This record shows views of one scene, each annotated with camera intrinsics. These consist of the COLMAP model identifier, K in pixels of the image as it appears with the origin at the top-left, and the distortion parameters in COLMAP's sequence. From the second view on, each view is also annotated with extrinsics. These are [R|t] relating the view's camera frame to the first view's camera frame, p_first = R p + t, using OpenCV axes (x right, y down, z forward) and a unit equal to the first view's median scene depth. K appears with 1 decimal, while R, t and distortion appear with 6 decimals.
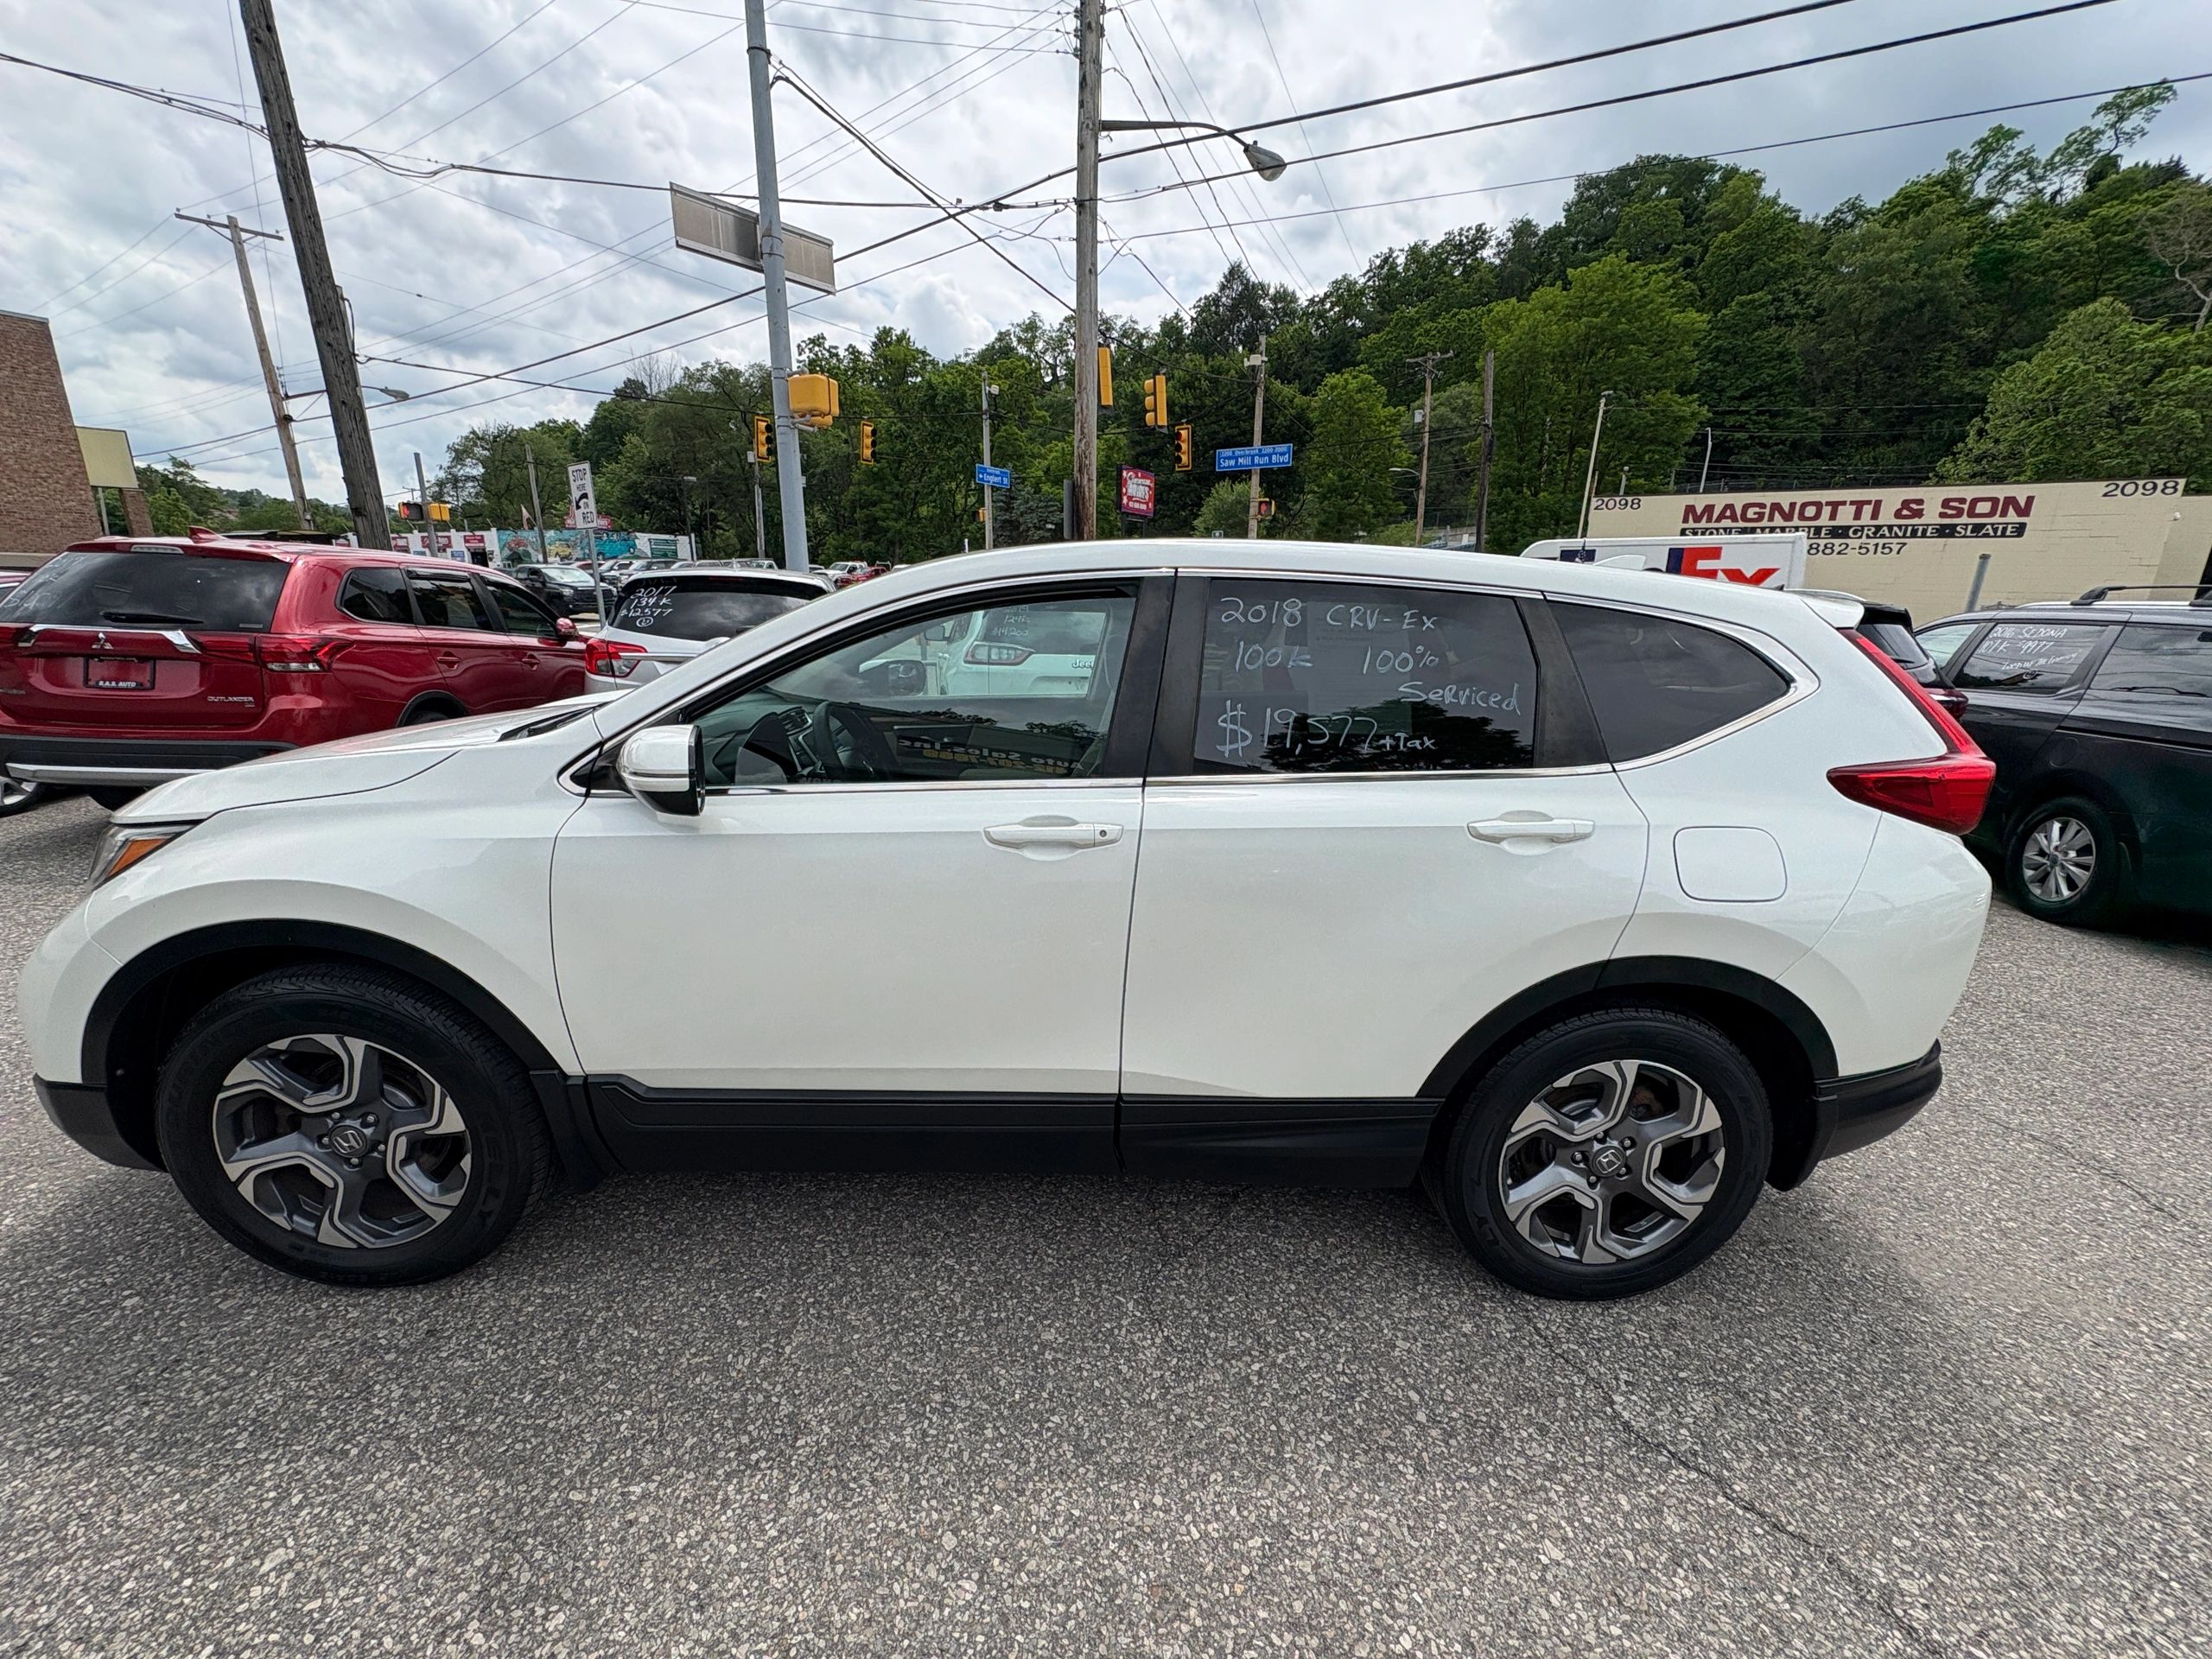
lens RADIAL K [[879.5, 0, 1106.0], [0, 879.5, 829.5], [0, 0, 1]] dist [-0.000073, -0.000154]
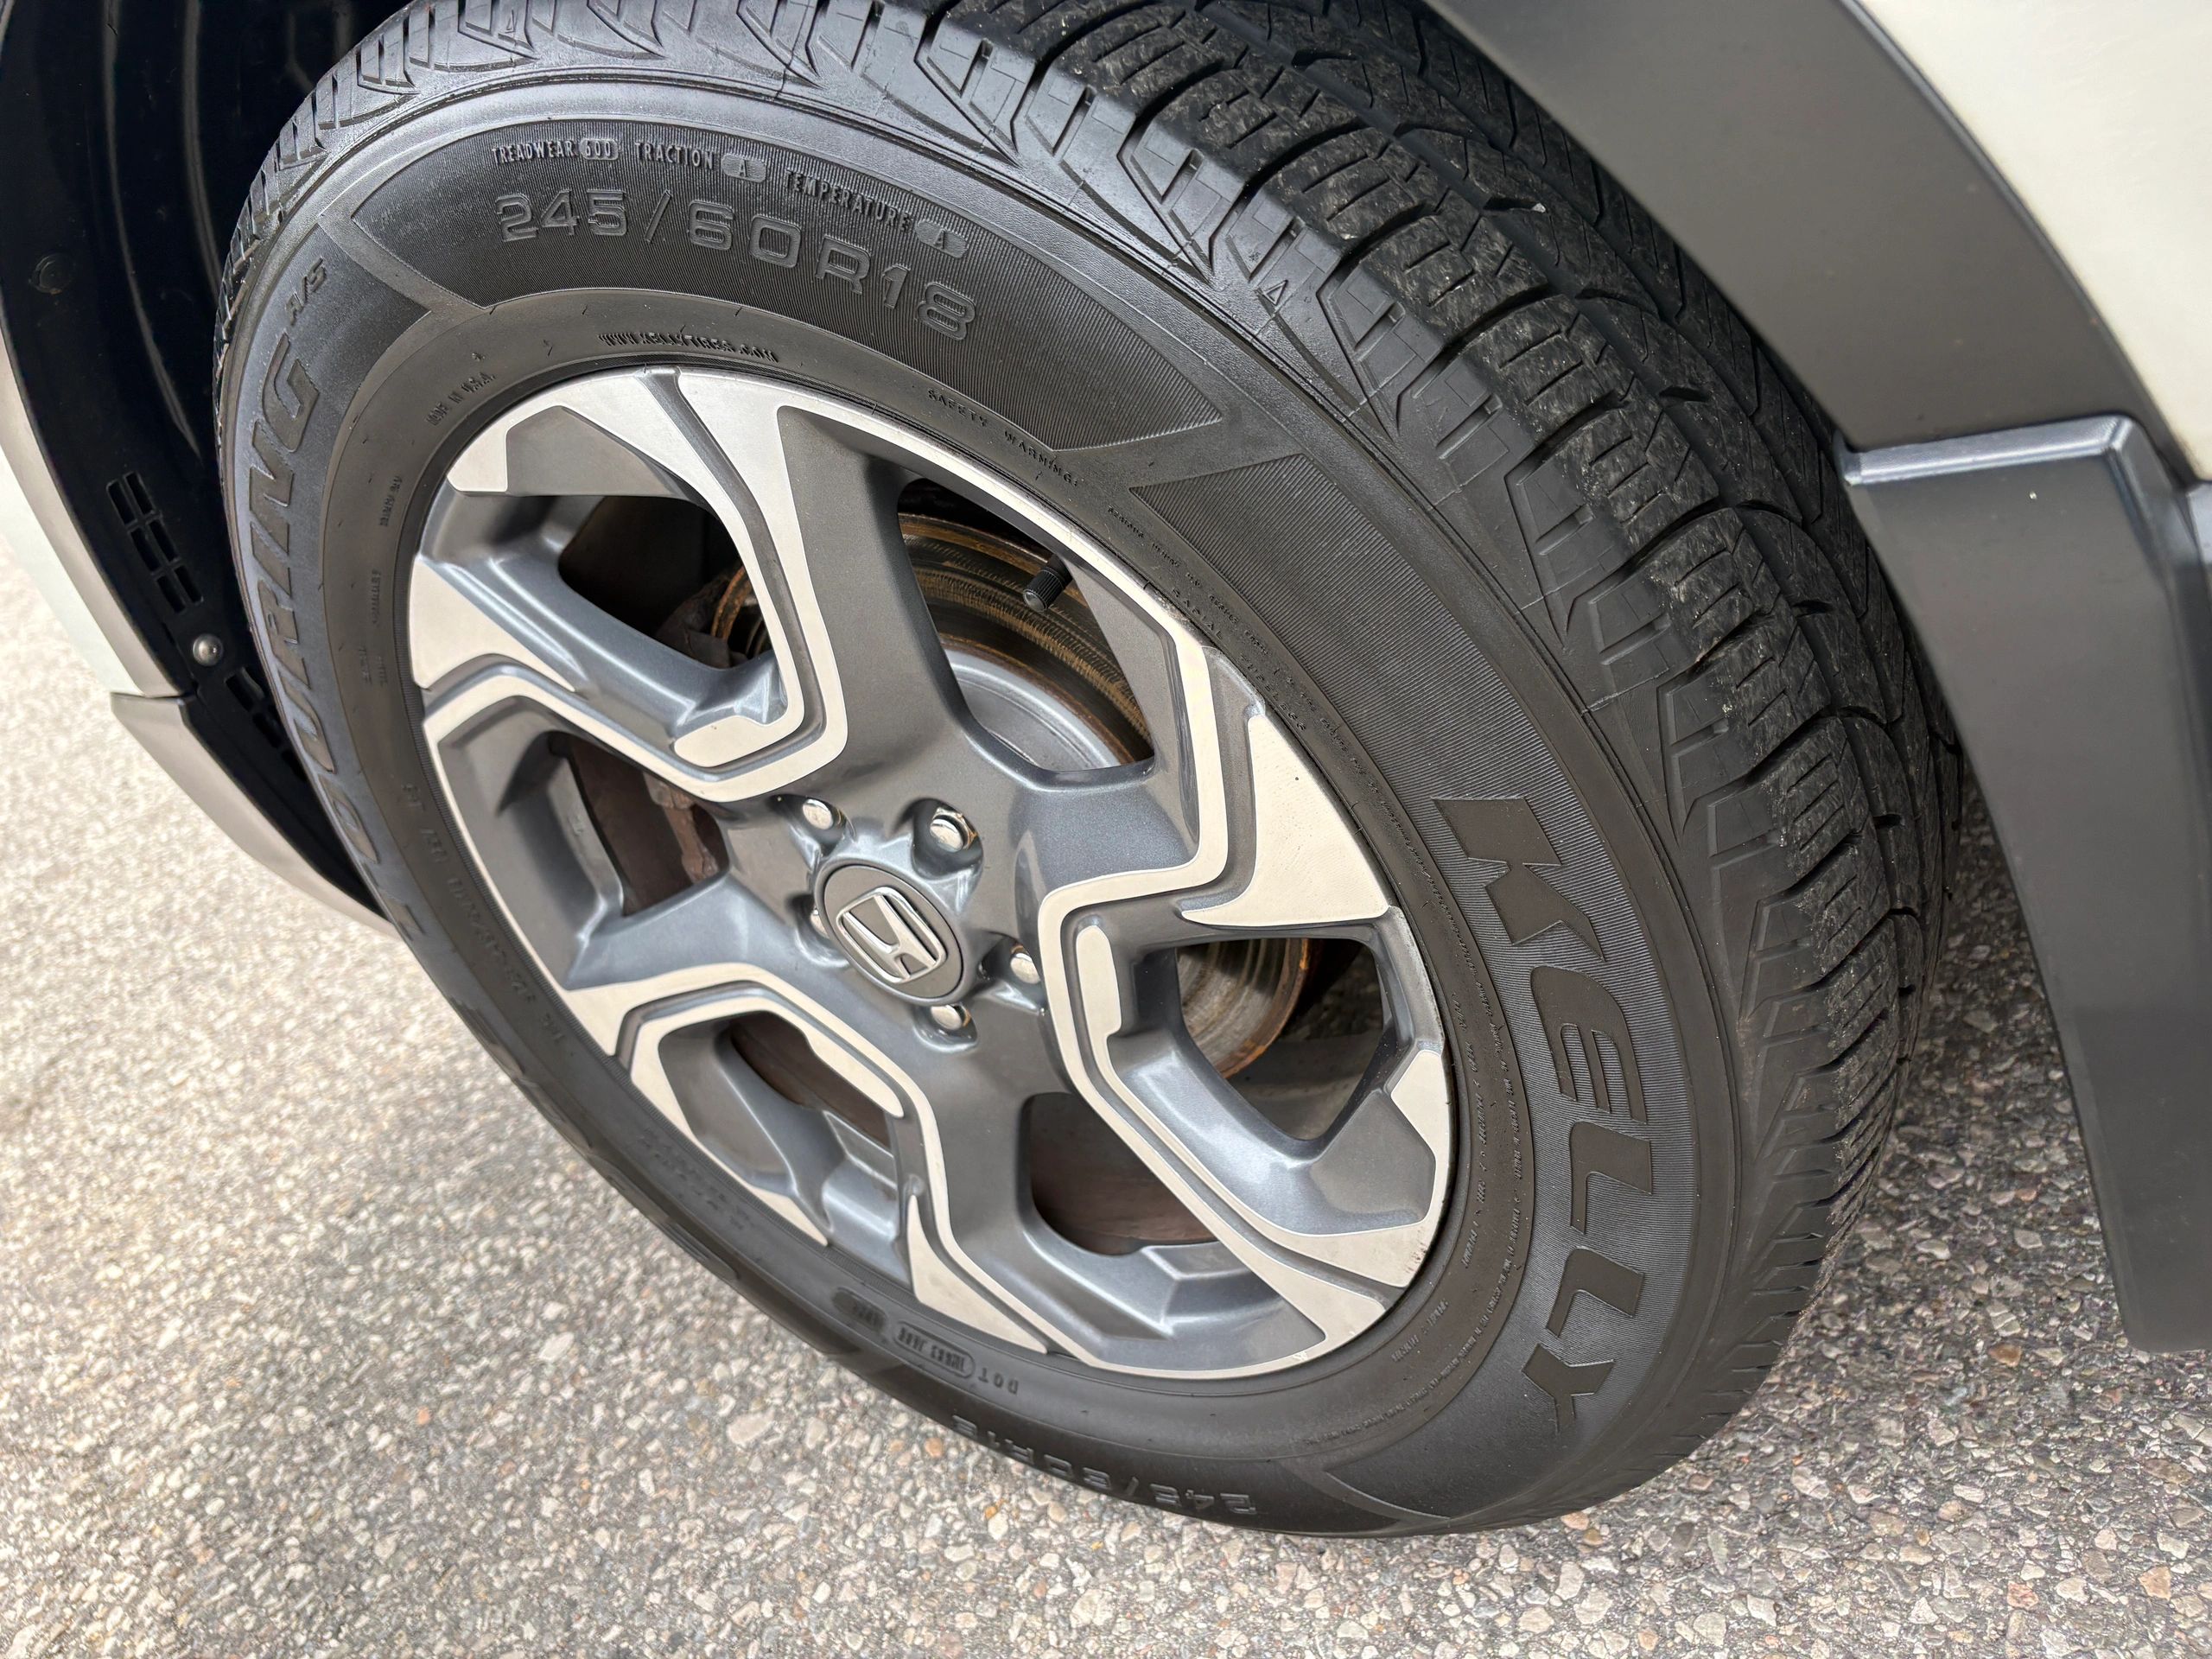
lens RADIAL K [[1675.4, 0, 1106.0], [0, 1675.4, 829.5], [0, 0, 1]] dist [0.090002, -0.100189]
pose [[0.769713, 0.019230, -0.638100, -0.564699], [0.208779, 0.936999, 0.280080, 0.229101], [0.603285, -0.348803, 0.717205, 0.745056]]
